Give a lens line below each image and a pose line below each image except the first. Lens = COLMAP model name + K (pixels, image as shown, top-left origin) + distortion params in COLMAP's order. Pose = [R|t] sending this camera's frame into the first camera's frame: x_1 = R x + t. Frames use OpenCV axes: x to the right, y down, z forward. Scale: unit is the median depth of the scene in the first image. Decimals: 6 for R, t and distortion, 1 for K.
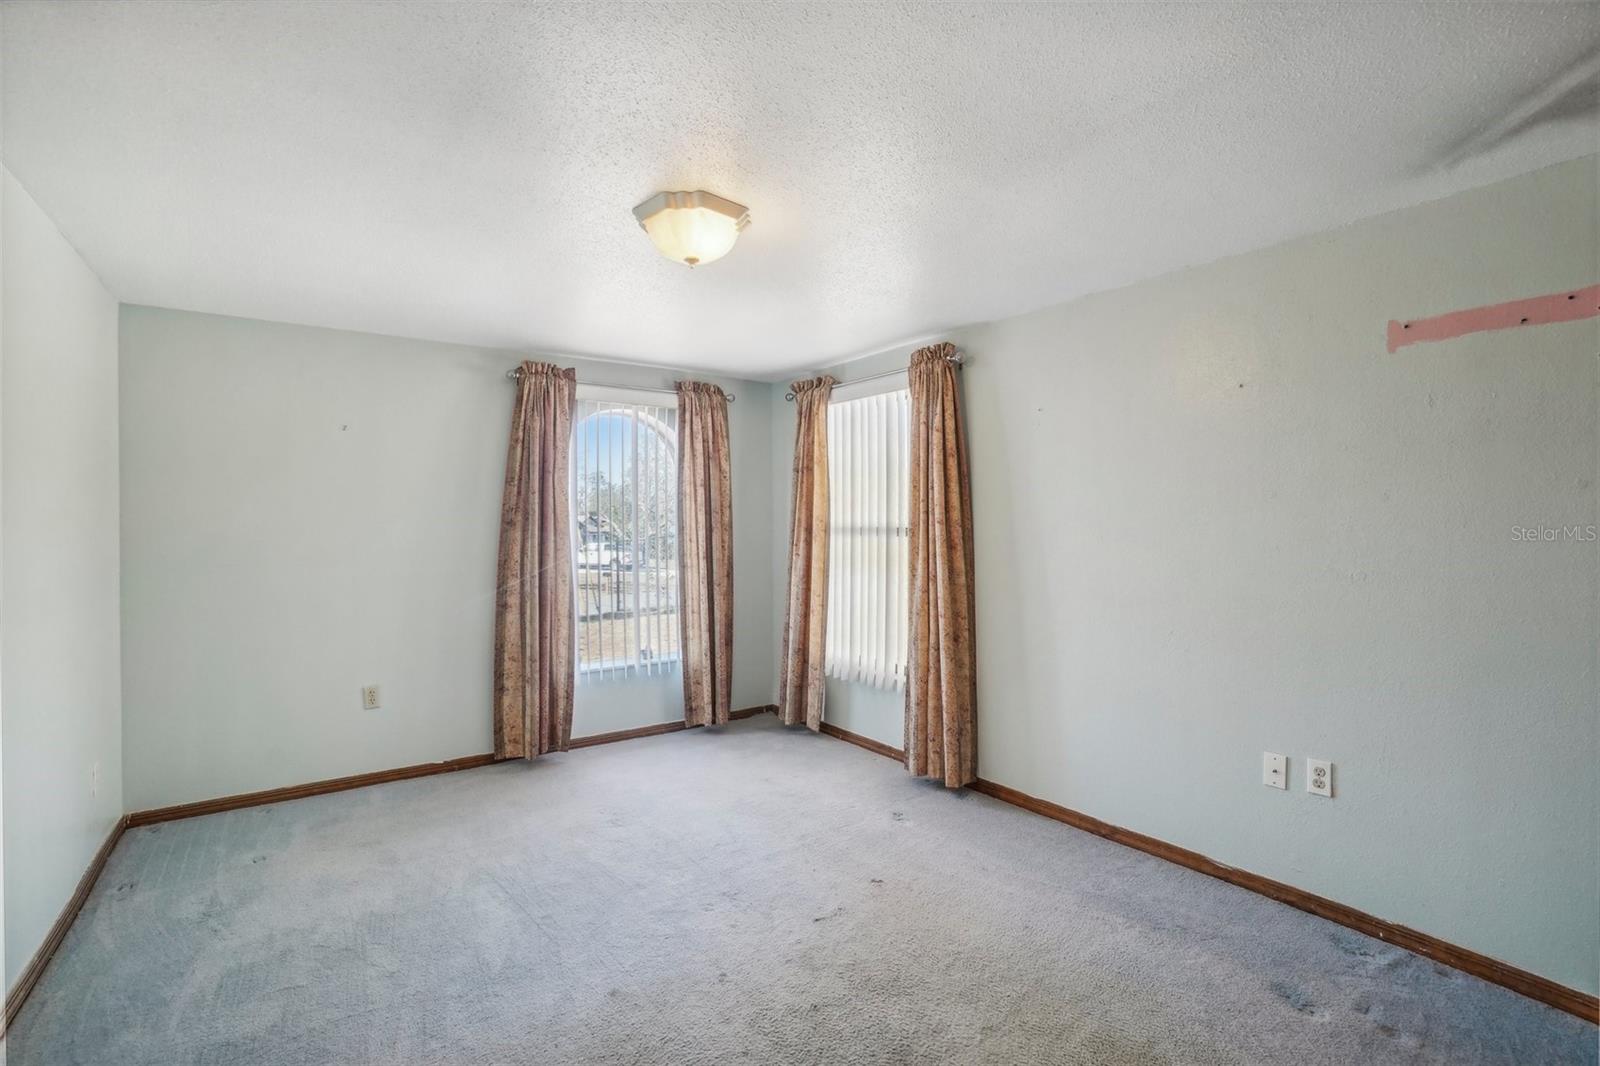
lens RADIAL K [[717.6, 0, 794.5], [0, 717.6, 529.5], [0, 0, 1]] dist [-0.048359, 0.015179]
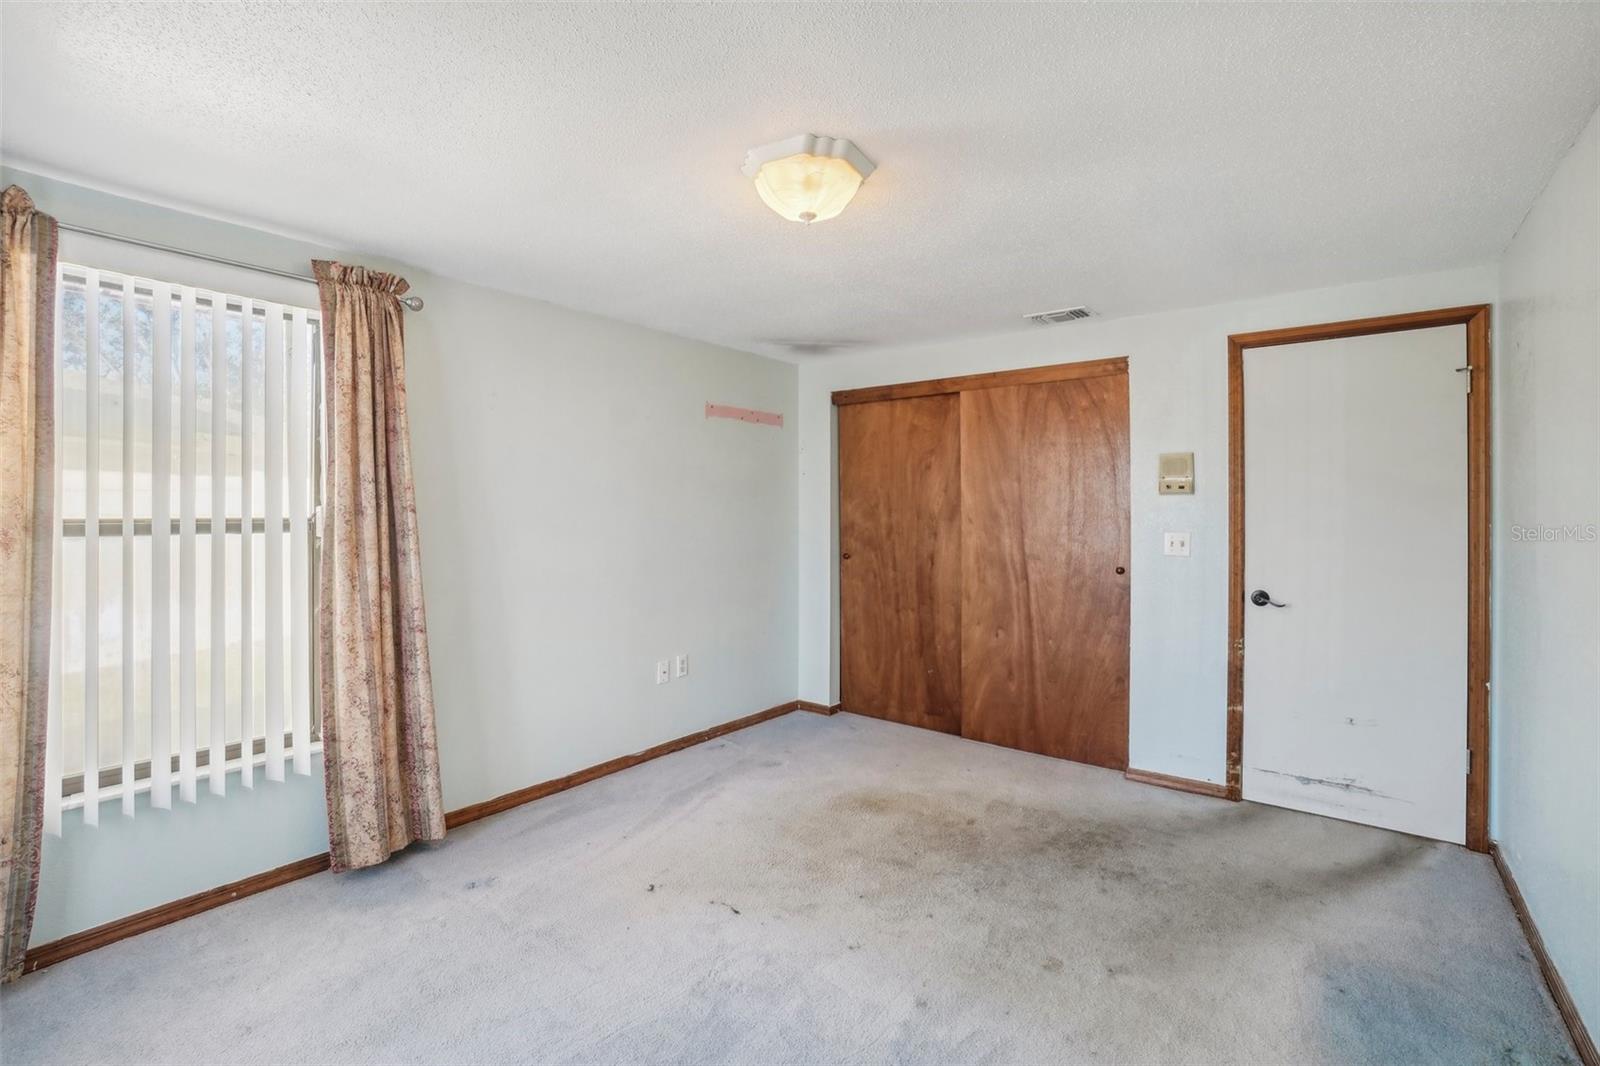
lens RADIAL K [[717.6, 0, 794.8], [0, 717.6, 518.7], [0, 0, 1]] dist [-0.048359, 0.015179]
pose [[-0.273535, -0.008180, 0.961827, -0.939666], [0.007308, 0.999917, 0.010583, -0.008513], [-0.961834, 0.009923, -0.273453, 1.192000]]
